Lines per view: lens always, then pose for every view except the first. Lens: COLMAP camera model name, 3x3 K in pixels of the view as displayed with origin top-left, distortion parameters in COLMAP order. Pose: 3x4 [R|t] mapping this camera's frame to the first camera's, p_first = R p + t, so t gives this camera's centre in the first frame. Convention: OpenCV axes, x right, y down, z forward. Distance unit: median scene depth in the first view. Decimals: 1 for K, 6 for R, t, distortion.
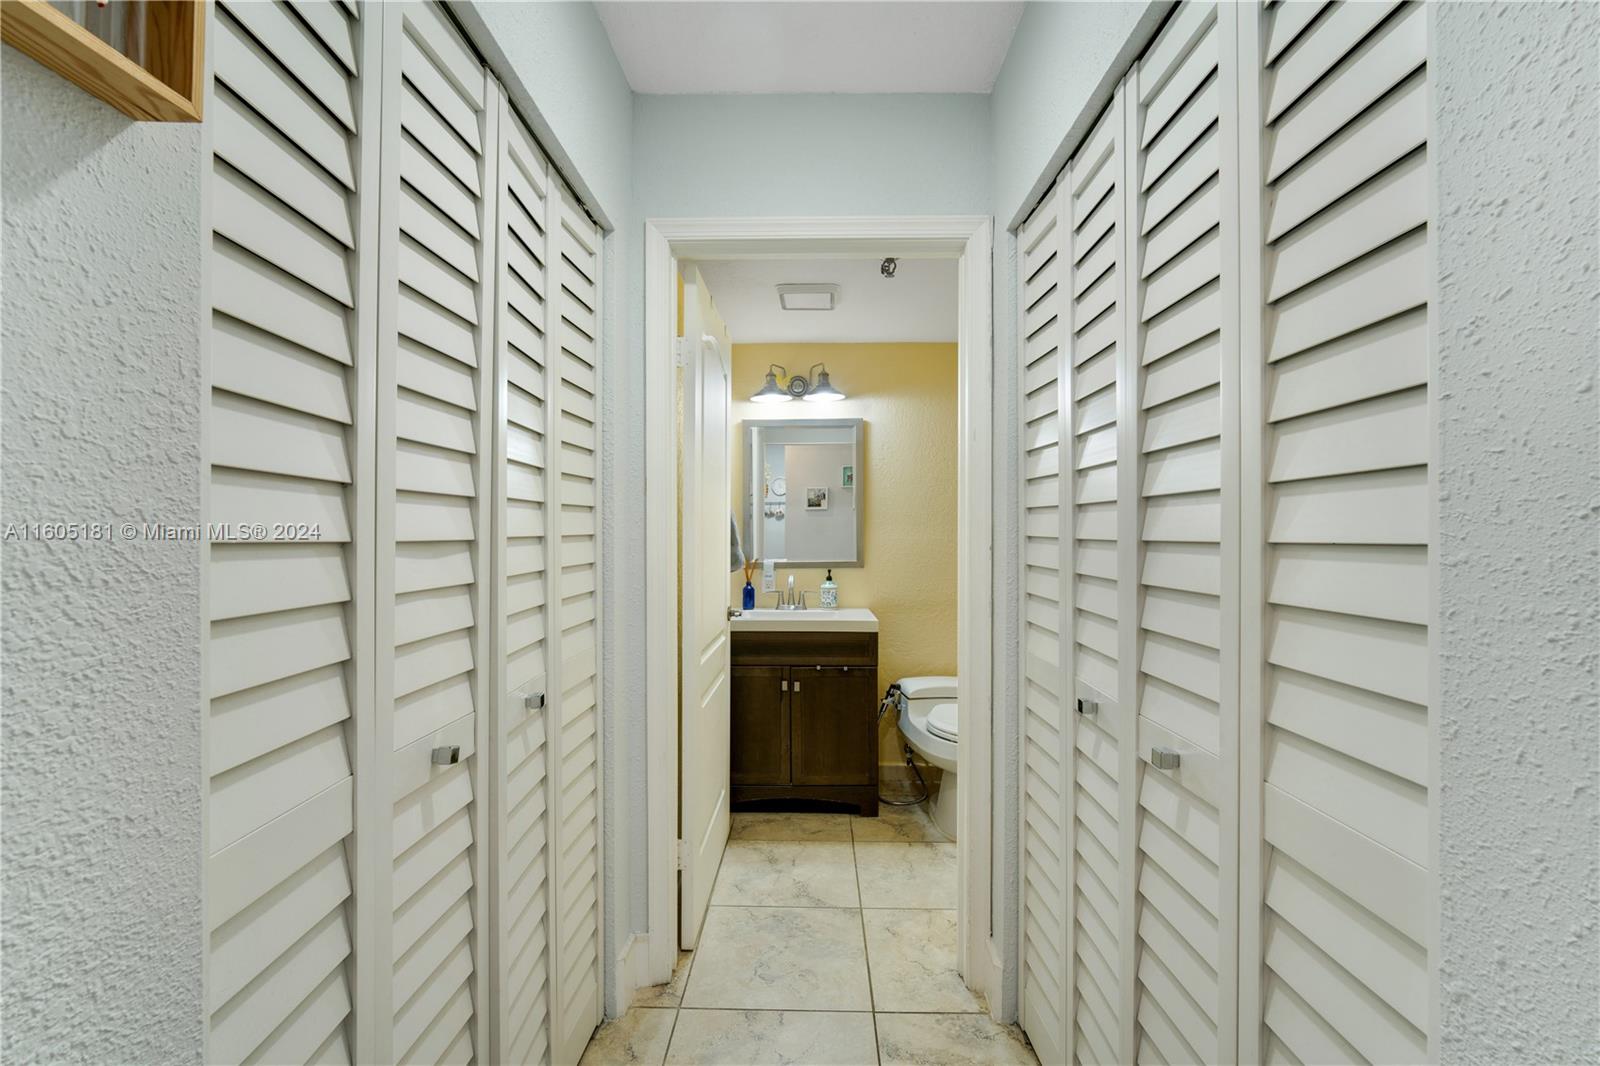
lens RADIAL K [[694.2, 0, 798.5], [0, 694.2, 534.9], [0, 0, 1]] dist [-0.011670, 0.001500]
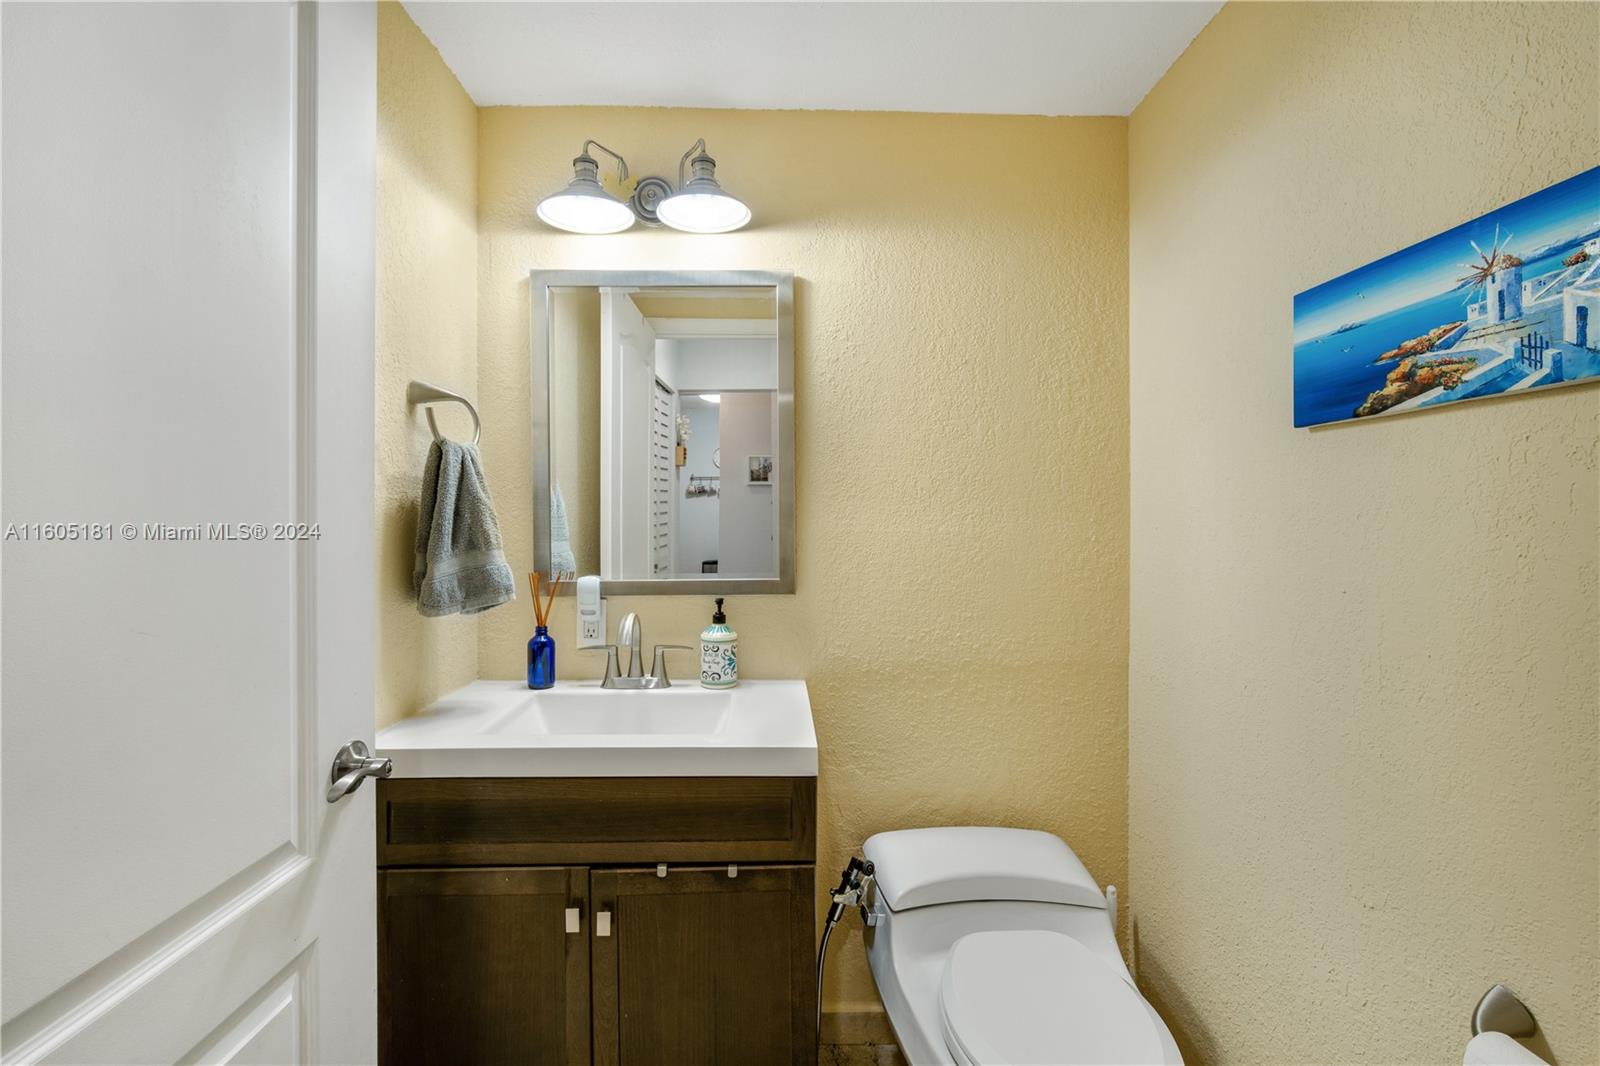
lens RADIAL K [[694.2, 0, 802.7], [0, 694.2, 524.6], [0, 0, 1]] dist [-0.011670, 0.001500]
pose [[0.998860, 0.001677, 0.047699, 0.078501], [-0.002219, 0.999933, 0.011321, -0.004080], [-0.047677, -0.011414, 0.998798, 0.549886]]
